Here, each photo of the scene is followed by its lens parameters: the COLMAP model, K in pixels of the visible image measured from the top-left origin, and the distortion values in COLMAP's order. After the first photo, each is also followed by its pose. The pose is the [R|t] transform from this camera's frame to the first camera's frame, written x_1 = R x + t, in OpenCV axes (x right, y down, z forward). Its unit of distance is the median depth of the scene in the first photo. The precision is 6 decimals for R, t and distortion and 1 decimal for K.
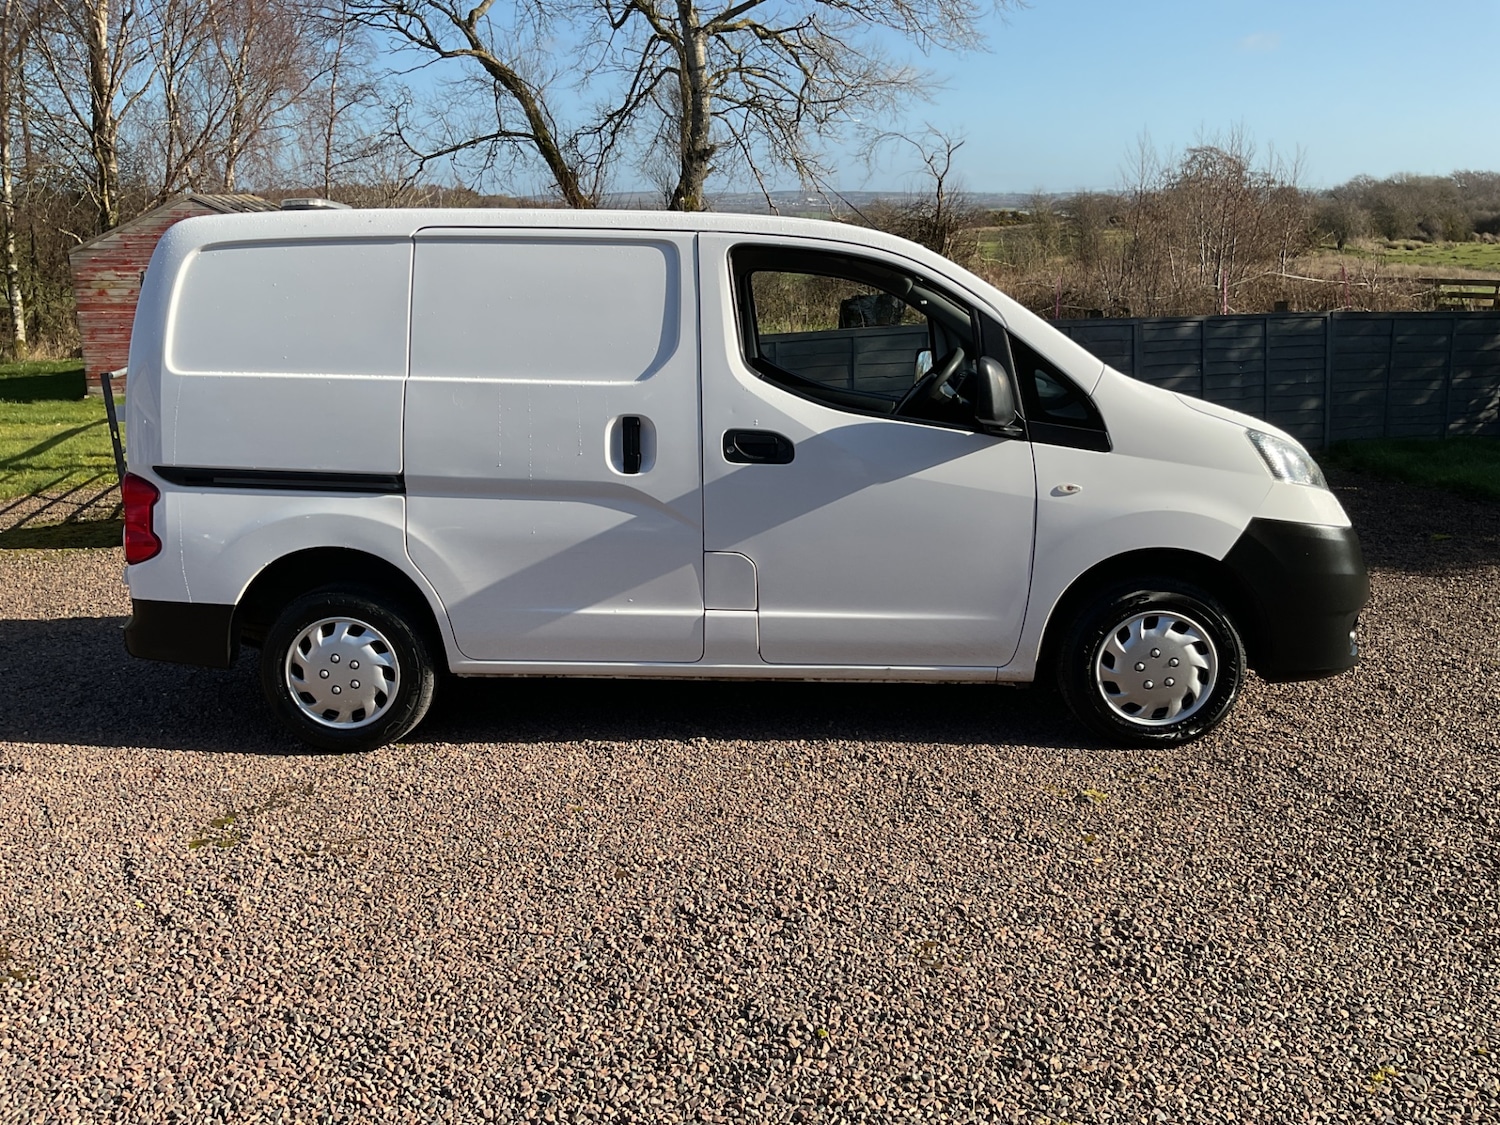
lens RADIAL K [[1246.7, 0, 753.0], [0, 1246.7, 549.4], [0, 0, 1]] dist [0.072060, -0.125028]
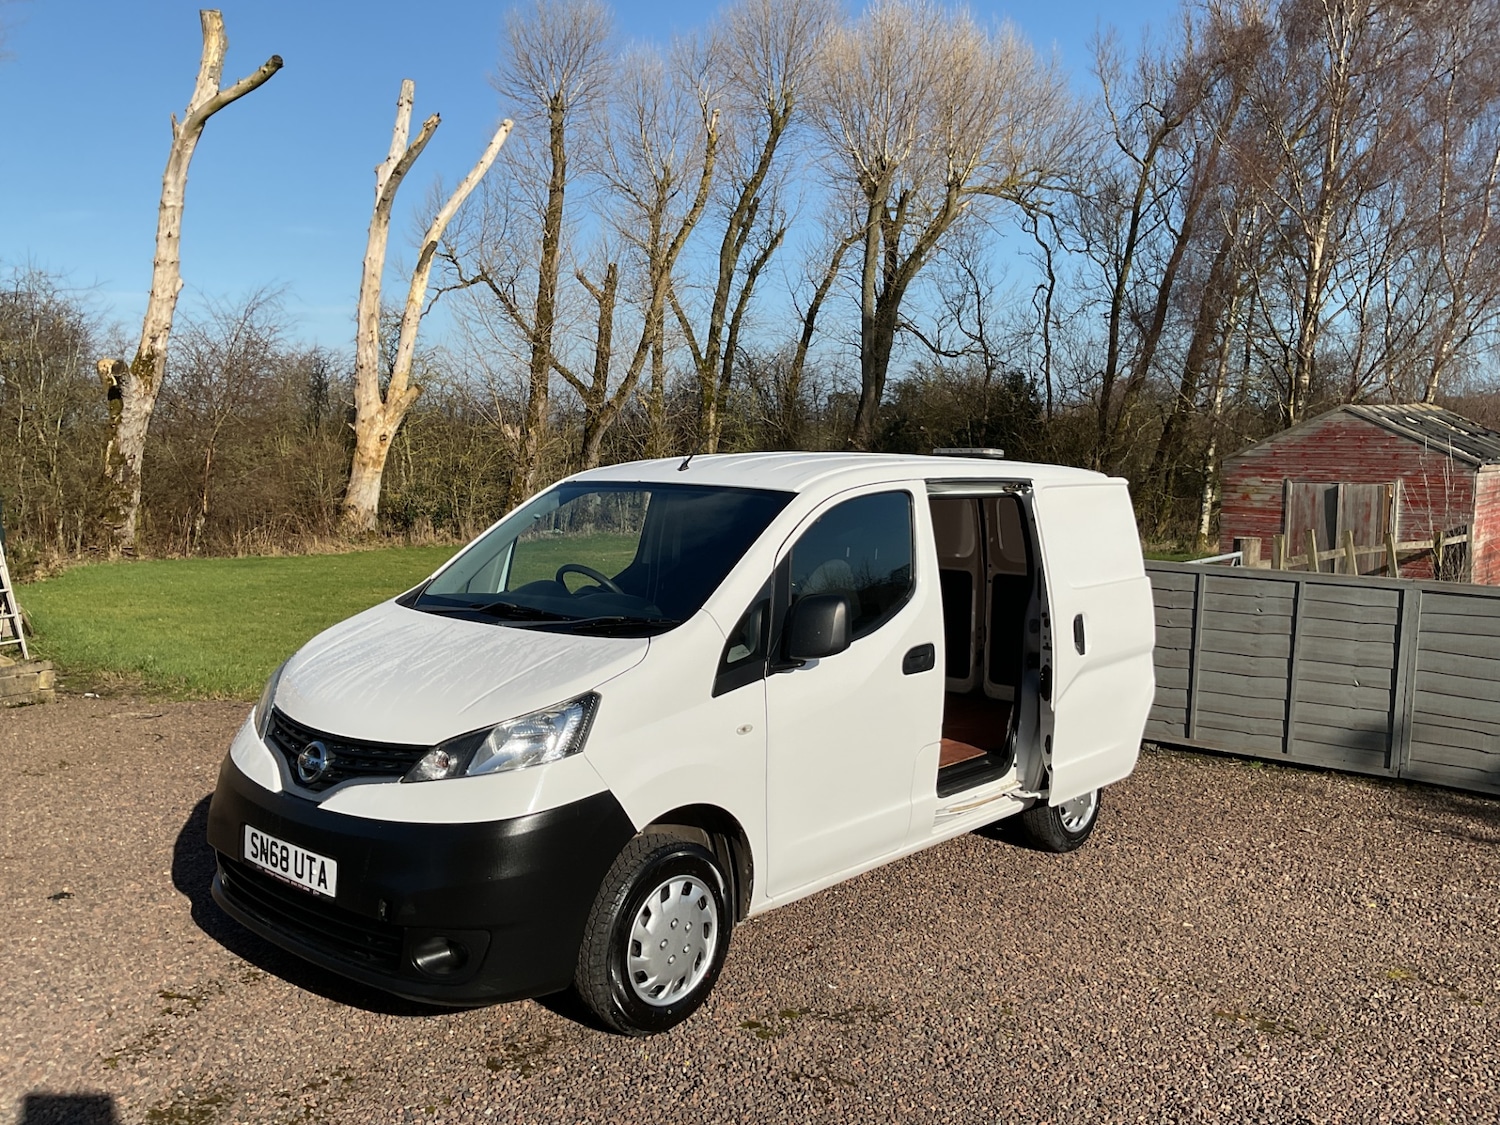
lens RADIAL K [[1246.7, 0, 750.7], [0, 1246.7, 554.6], [0, 0, 1]] dist [0.072060, -0.125028]
pose [[0.604766, 0.083769, -0.791985, 0.328762], [-0.202015, 0.978064, -0.050809, -0.092235], [0.770356, 0.190720, 0.608422, 0.236633]]
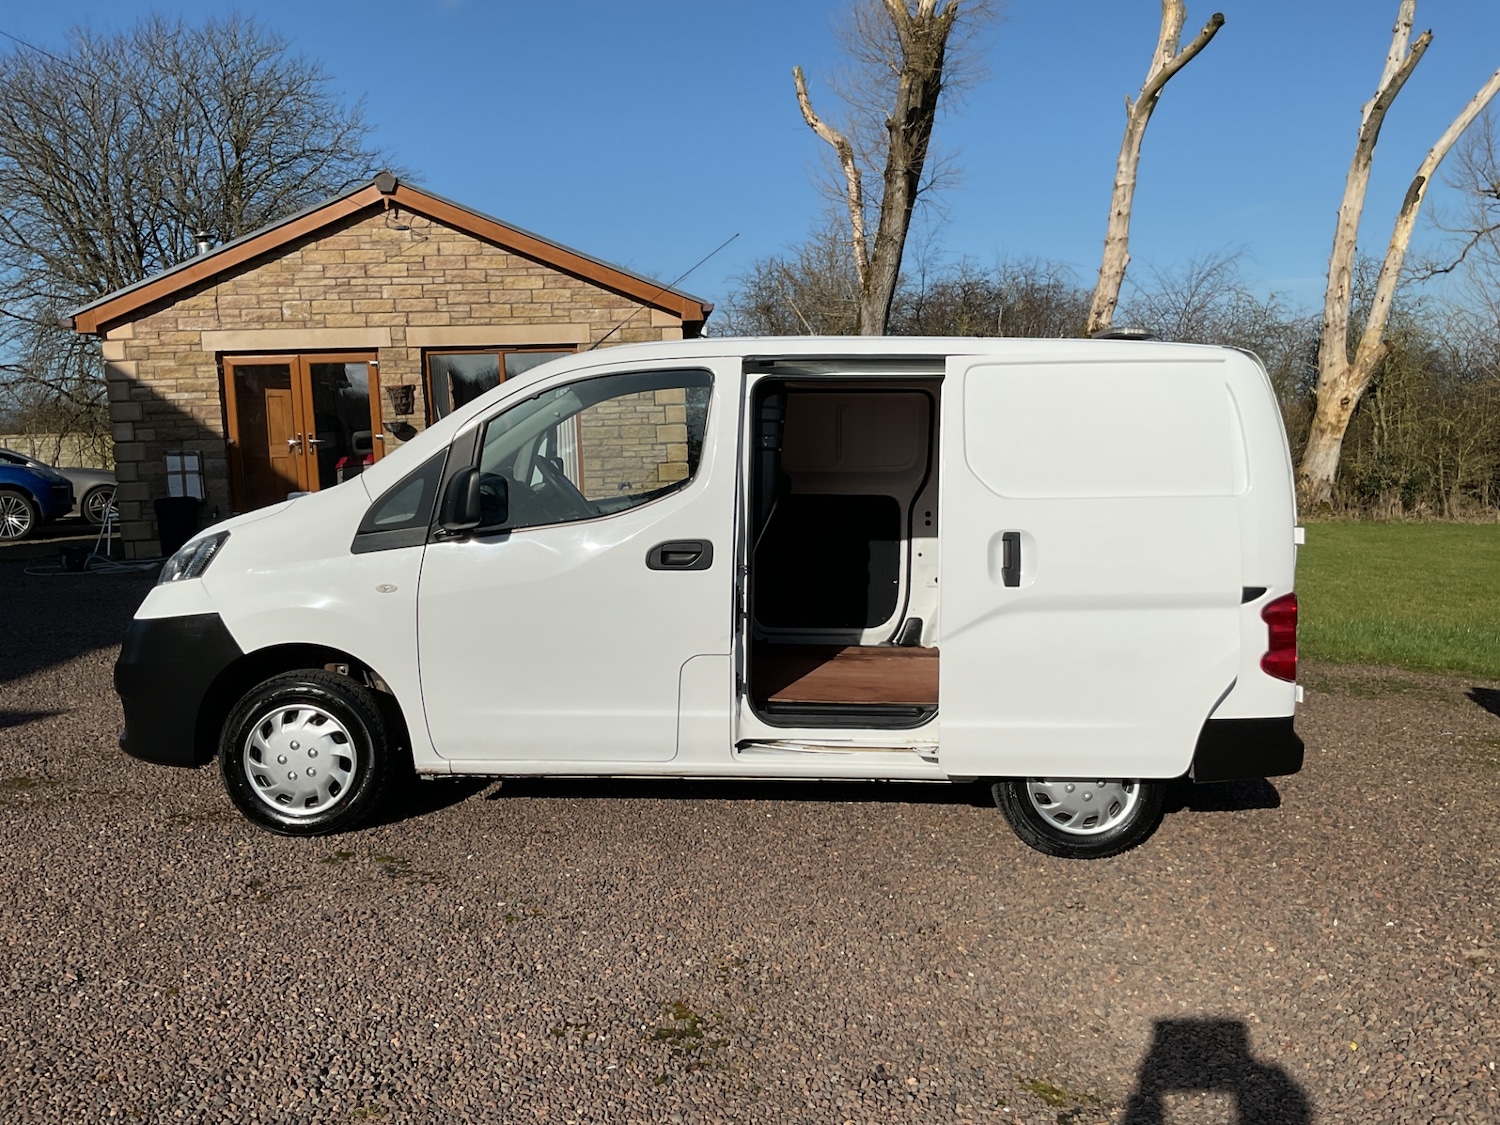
lens RADIAL K [[1246.7, 0, 749.9], [0, 1246.7, 566.7], [0, 0, 1]] dist [0.072060, -0.125028]
pose [[-0.209423, 0.117546, -0.970734, 0.512426], [-0.217633, 0.962244, 0.163470, -0.260141], [0.953299, 0.245498, -0.175934, 1.311023]]
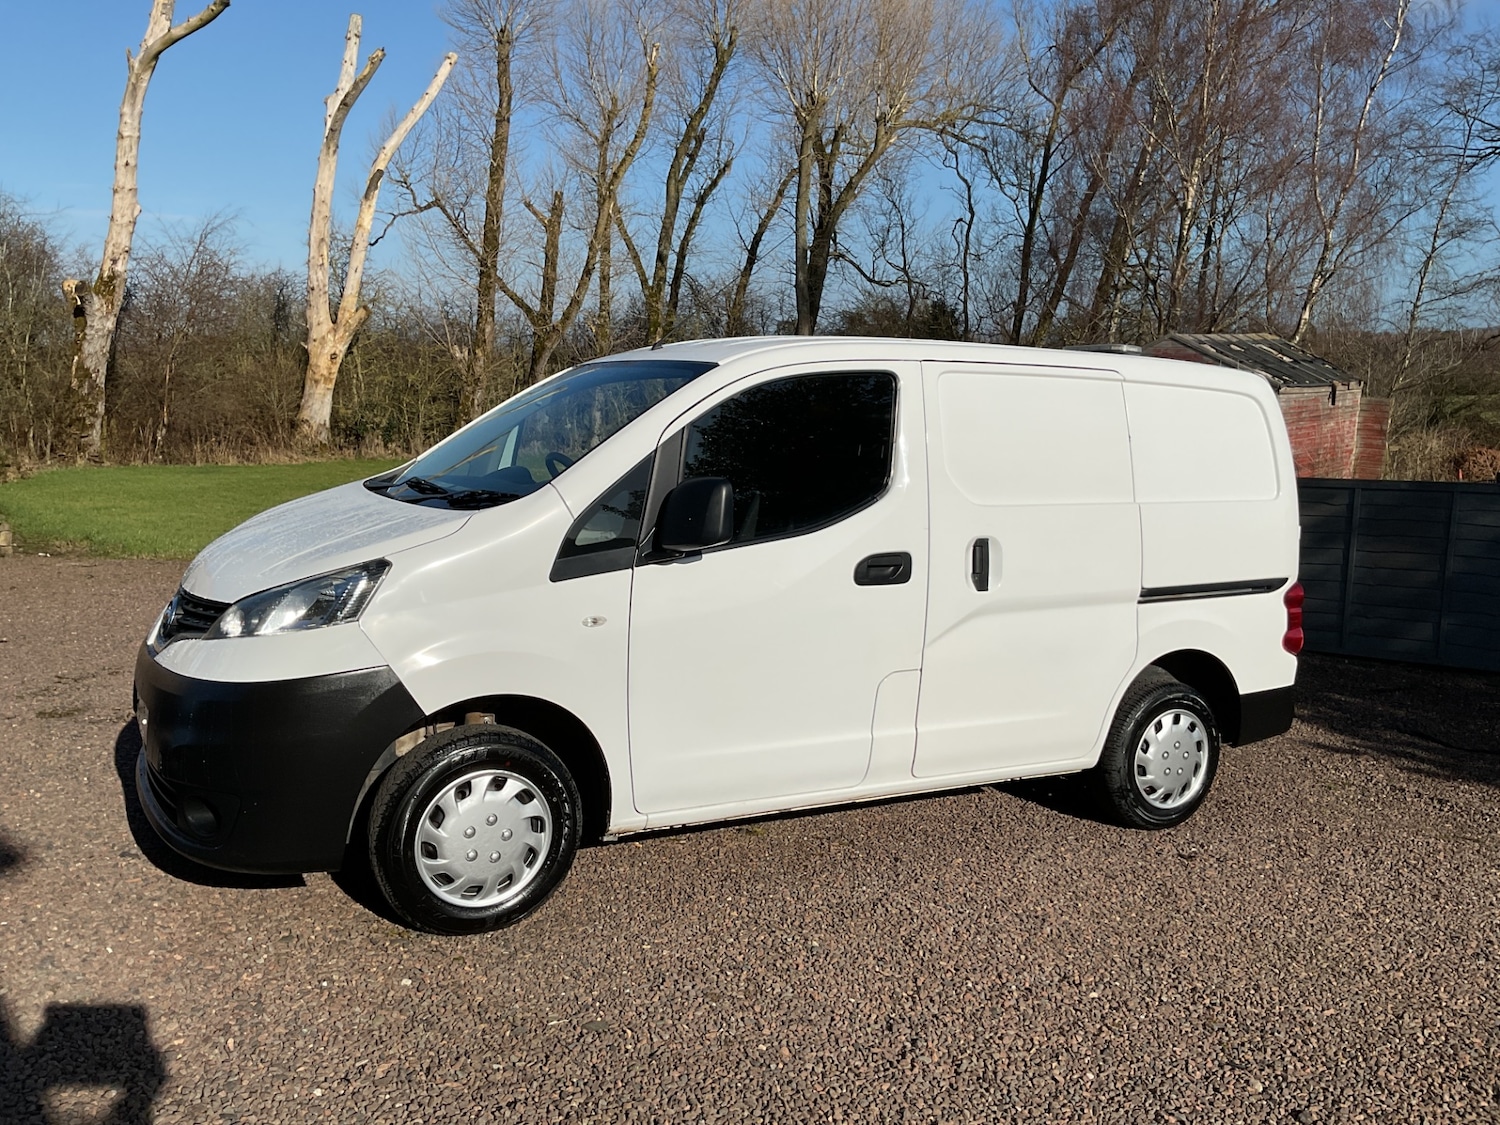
lens RADIAL K [[1246.7, 0, 751.6], [0, 1246.7, 556.5], [0, 0, 1]] dist [0.072060, -0.125028]
pose [[0.611477, 0.135357, -0.779599, 1.071565], [-0.210720, 0.977536, 0.004446, -0.060895], [0.762688, 0.161559, 0.626264, 0.188798]]
